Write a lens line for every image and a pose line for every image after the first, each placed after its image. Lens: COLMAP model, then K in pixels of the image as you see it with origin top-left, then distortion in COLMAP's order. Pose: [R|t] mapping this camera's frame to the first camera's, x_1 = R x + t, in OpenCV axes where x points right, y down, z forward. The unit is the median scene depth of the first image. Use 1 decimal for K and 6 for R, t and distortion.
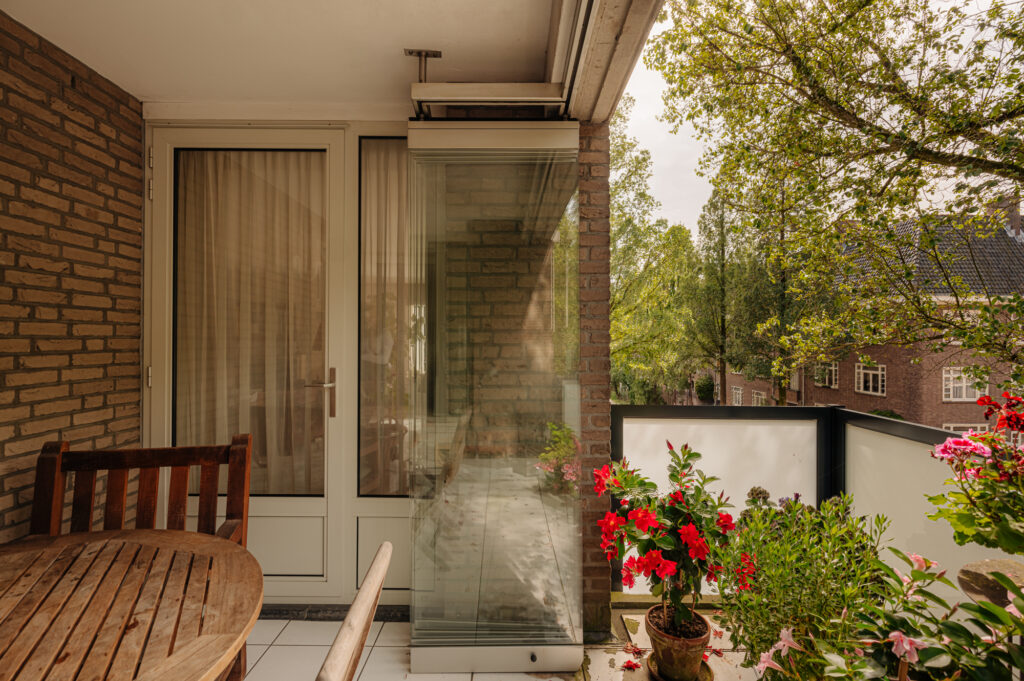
lens RADIAL K [[471.0, 0, 512.0], [0, 471.0, 340.5], [0, 0, 1]] dist [-0.002470, -0.000462]
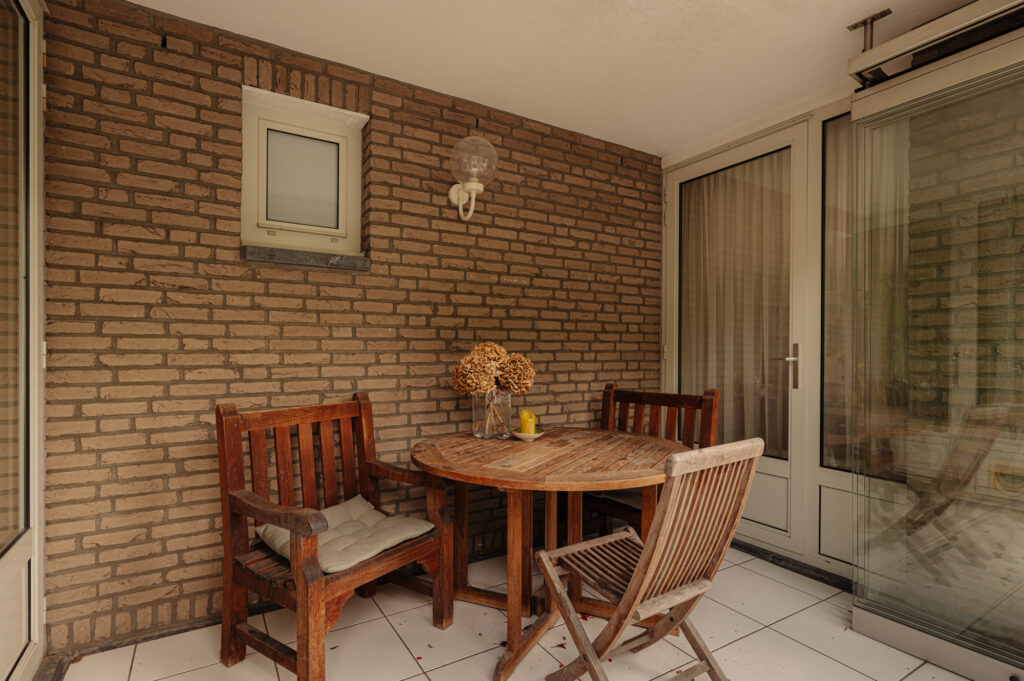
lens RADIAL K [[471.0, 0, 512.0], [0, 471.0, 340.5], [0, 0, 1]] dist [-0.002470, -0.000462]
pose [[0.520820, -0.007650, -0.853632, 0.211490], [-0.001149, 0.999953, -0.009662, 0.064488], [0.853666, 0.006014, 0.520786, -0.130790]]
